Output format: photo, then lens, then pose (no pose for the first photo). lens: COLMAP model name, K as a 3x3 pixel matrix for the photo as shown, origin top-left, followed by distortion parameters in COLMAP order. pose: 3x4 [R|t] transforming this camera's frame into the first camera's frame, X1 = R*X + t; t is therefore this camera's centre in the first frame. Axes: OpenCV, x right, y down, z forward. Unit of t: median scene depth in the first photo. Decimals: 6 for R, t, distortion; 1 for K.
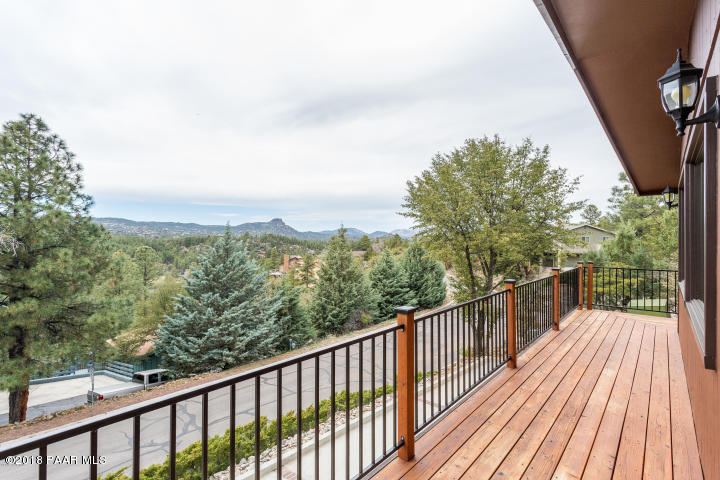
lens RADIAL K [[356.2, 0, 364.0], [0, 356.2, 241.3], [0, 0, 1]] dist [0.001881, -0.000990]
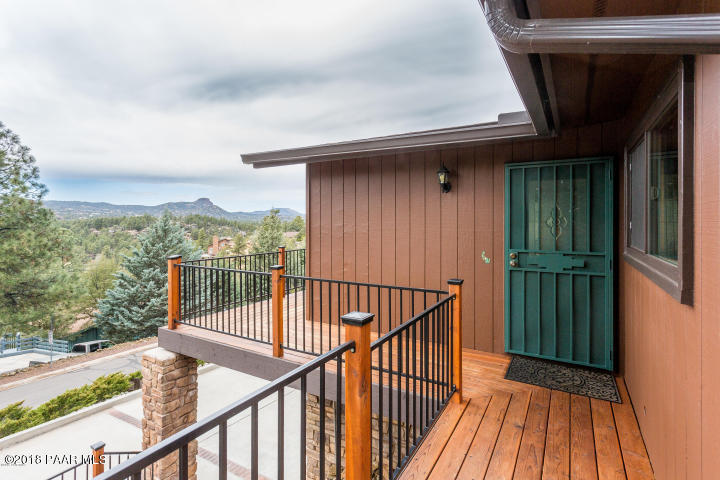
lens RADIAL K [[356.2, 0, 366.2], [0, 356.2, 221.0], [0, 0, 1]] dist [0.001881, -0.000990]
pose [[0.982292, -0.004611, 0.187297, 0.029199], [0.004926, 0.999987, -0.001220, -0.001816], [-0.187289, 0.002121, 0.982302, -0.238274]]
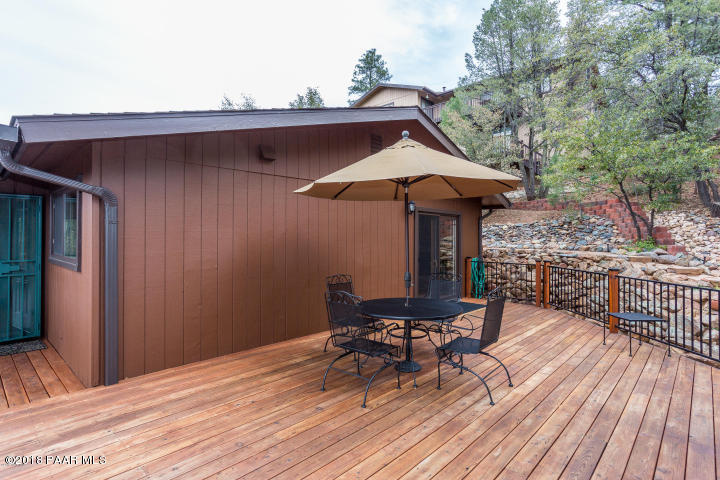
lens RADIAL K [[371.9, 0, 359.9], [0, 371.9, 235.7], [0, 0, 1]] dist [0.005709, 0.000984]
pose [[0.044549, 0.001477, 0.999006, -0.075230], [-0.000930, 0.999999, -0.001437, -0.003468], [-0.999007, -0.000865, 0.044550, -0.328918]]
